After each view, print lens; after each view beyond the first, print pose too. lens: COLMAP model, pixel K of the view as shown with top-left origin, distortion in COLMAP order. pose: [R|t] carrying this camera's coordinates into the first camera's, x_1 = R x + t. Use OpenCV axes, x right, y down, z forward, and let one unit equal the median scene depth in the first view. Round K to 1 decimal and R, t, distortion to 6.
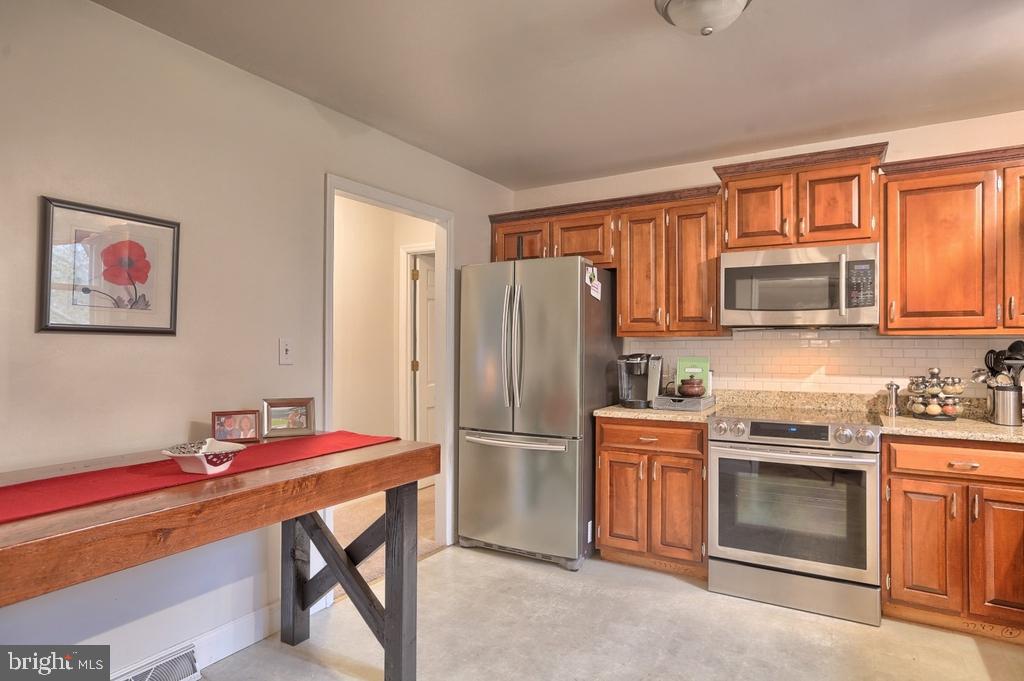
lens RADIAL K [[578.7, 0, 512.9], [0, 578.7, 339.2], [0, 0, 1]] dist [0.002665, 0.004738]
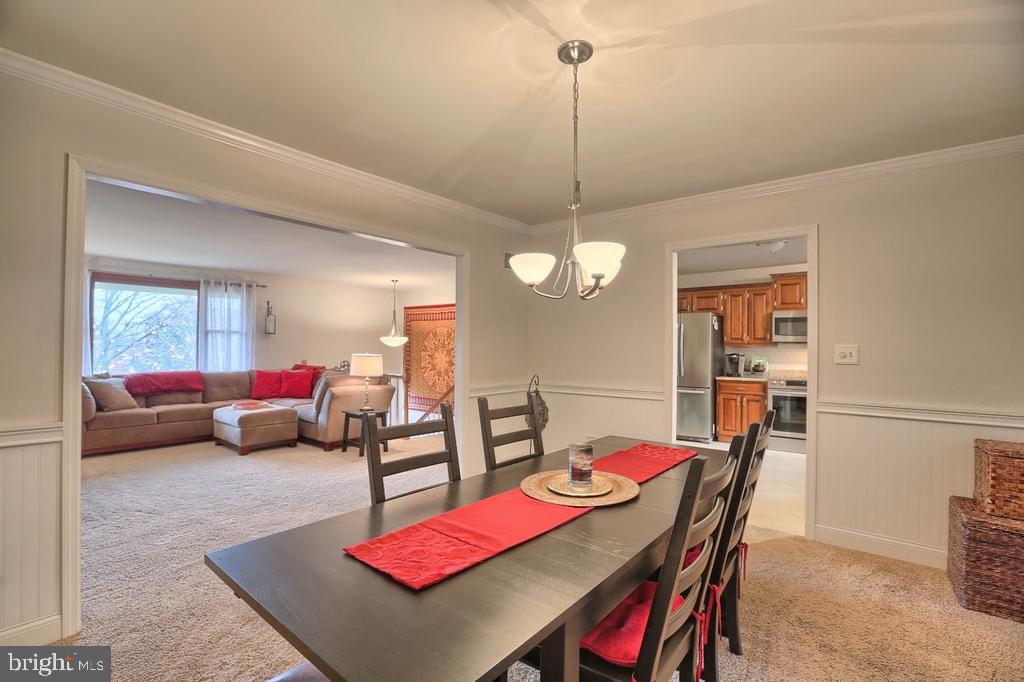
lens RADIAL K [[472.5, 0, 511.2], [0, 472.5, 340.5], [0, 0, 1]] dist [-0.026991, 0.005887]
pose [[0.990485, 0.003985, -0.137559, -0.448781], [-0.004548, 0.999983, -0.003780, -0.016188], [0.137542, 0.004369, 0.990486, -1.074475]]
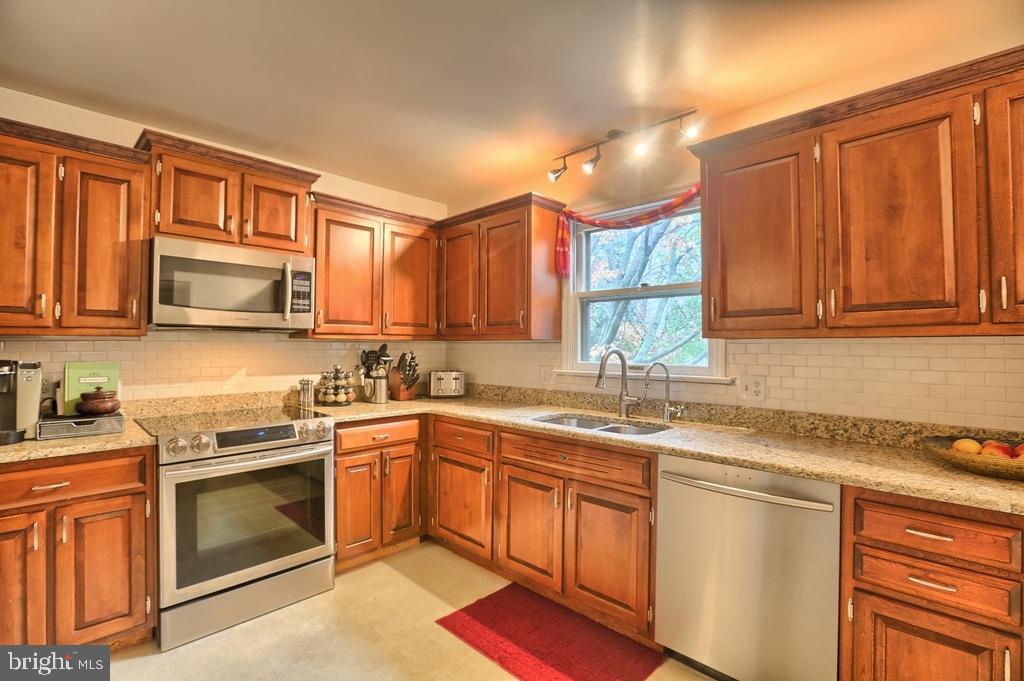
lens RADIAL K [[472.5, 0, 510.6], [0, 472.5, 338.6], [0, 0, 1]] dist [-0.026991, 0.005887]
pose [[0.238258, 0.015711, 0.971075, -0.166052], [-0.010120, 0.999855, -0.013694, 0.002263], [-0.971149, -0.006564, 0.238382, 0.353594]]
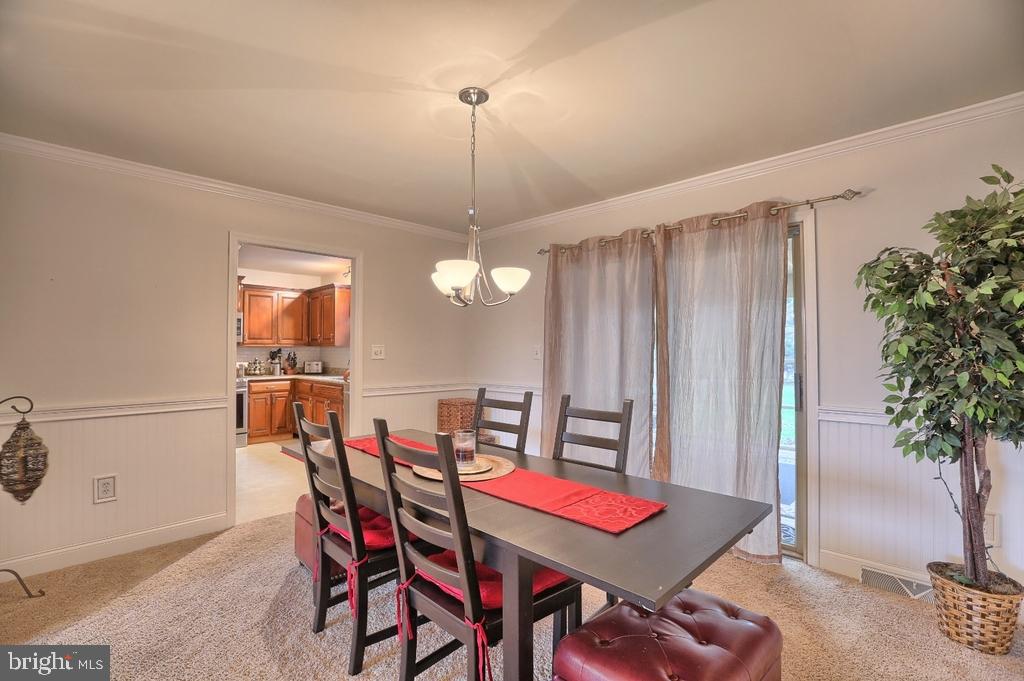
lens RADIAL K [[472.5, 0, 508.2], [0, 472.5, 338.1], [0, 0, 1]] dist [-0.026991, 0.005887]
pose [[0.252411, 0.019800, 0.967418, -1.078369], [-0.003787, 0.999803, -0.019475, -0.006025], [-0.967613, 0.001252, 0.252436, -0.703279]]
